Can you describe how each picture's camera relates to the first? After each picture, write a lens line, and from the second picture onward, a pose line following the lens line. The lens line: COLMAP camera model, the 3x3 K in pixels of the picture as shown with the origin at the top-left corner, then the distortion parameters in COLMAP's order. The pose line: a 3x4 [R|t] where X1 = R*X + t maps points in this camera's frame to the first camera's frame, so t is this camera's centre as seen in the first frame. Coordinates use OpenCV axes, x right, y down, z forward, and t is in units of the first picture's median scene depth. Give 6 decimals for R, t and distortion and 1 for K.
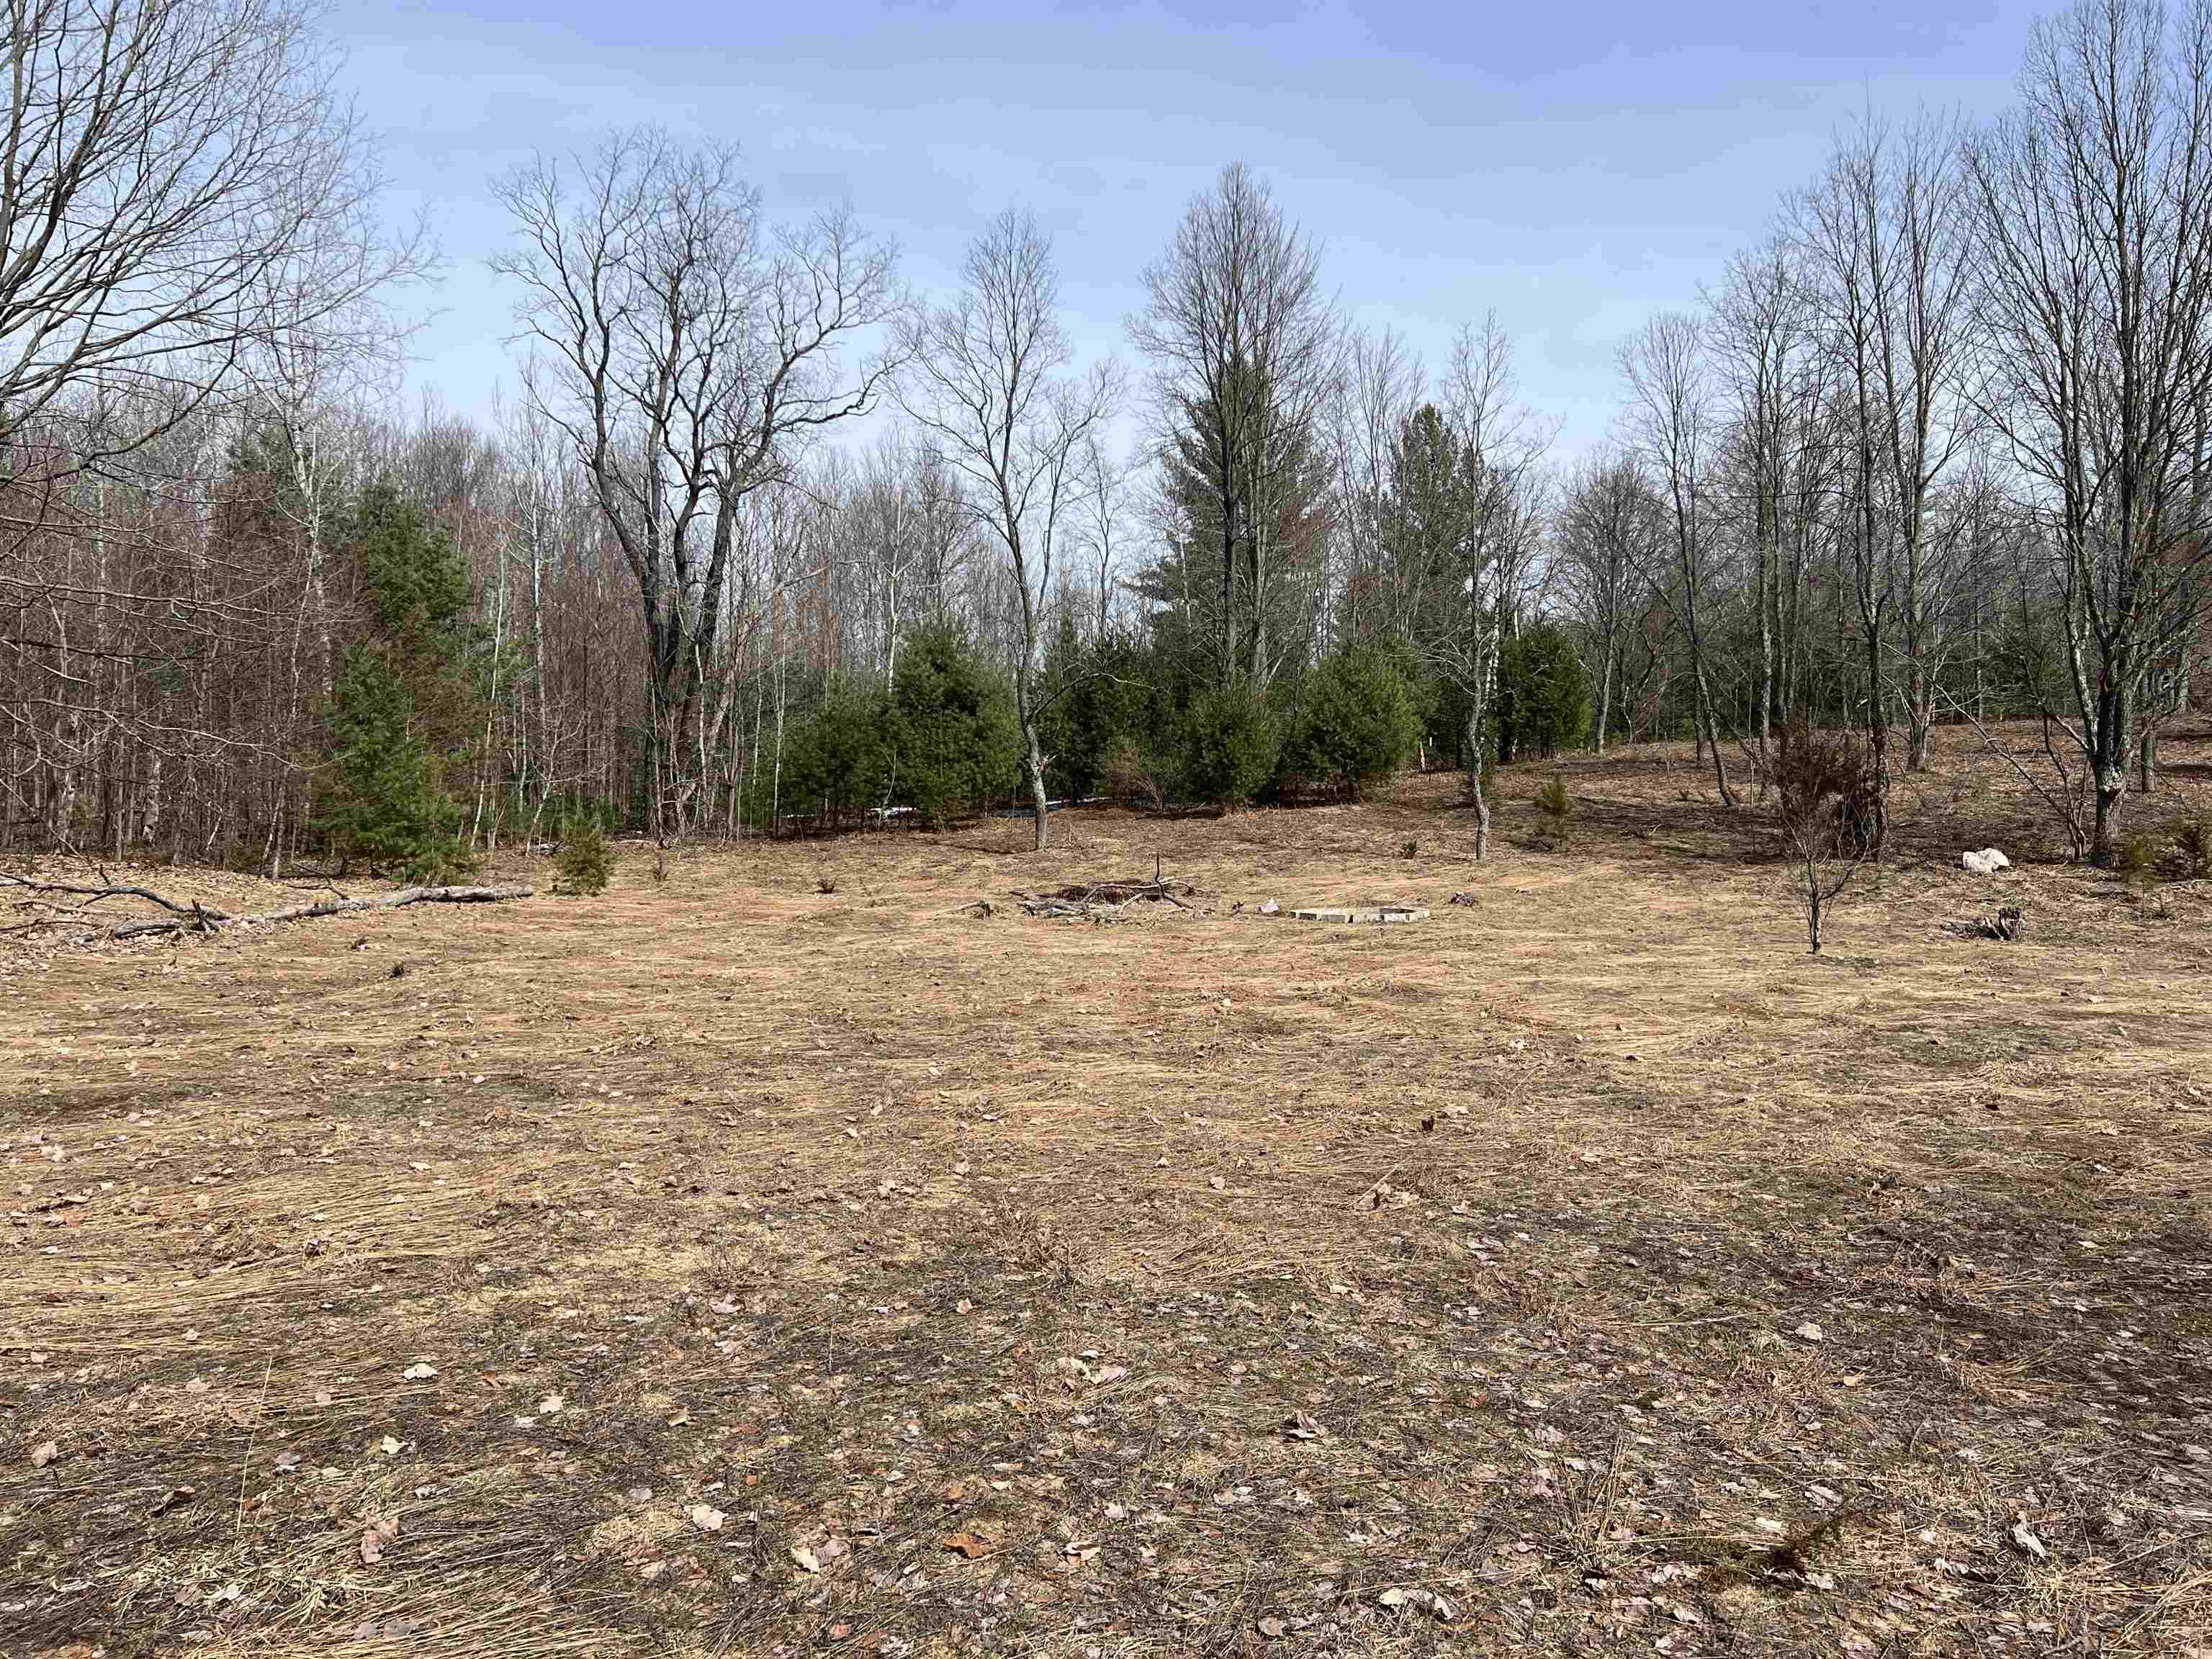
lens RADIAL K [[1704.7, 0, 1106.3], [0, 1704.7, 831.1], [0, 0, 1]] dist [0.034914, -0.004784]
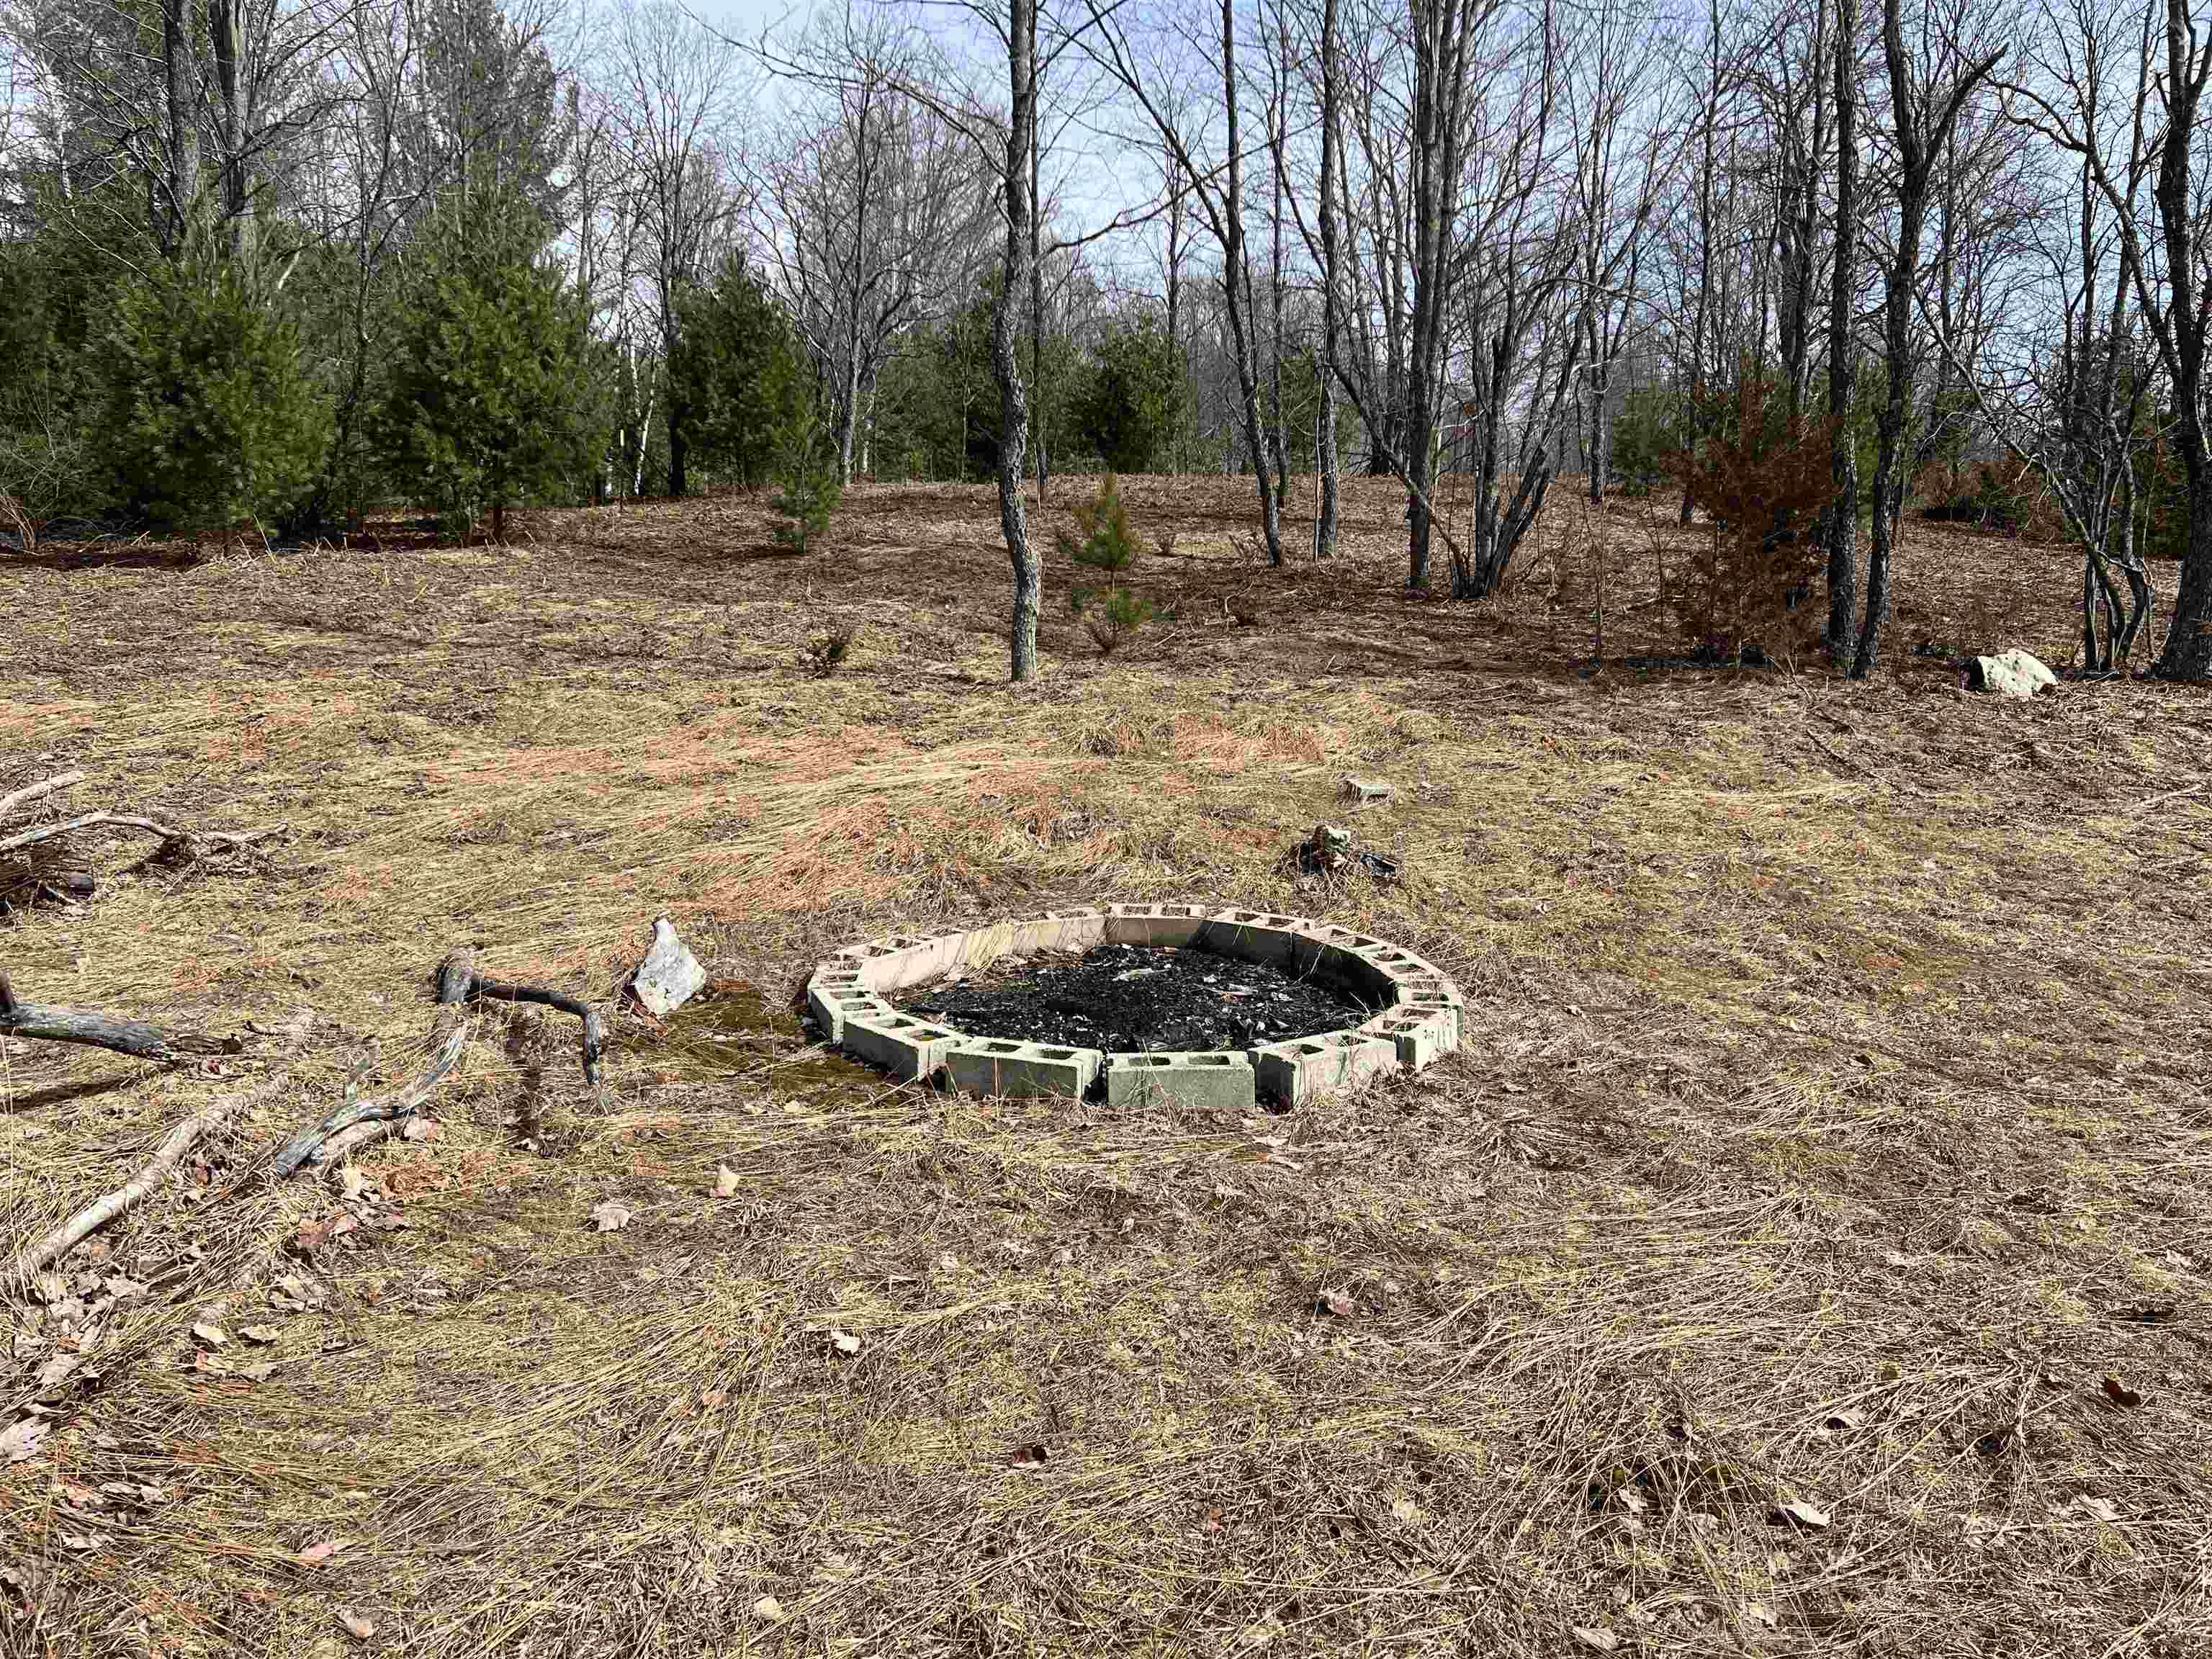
lens RADIAL K [[1704.7, 0, 1106.6], [0, 1704.7, 821.8], [0, 0, 1]] dist [0.034914, -0.004784]
pose [[0.839698, -0.056314, 0.540126, 0.021688], [-0.009321, 0.992968, 0.118018, 0.002488], [-0.542974, -0.104134, 0.833268, 0.506953]]
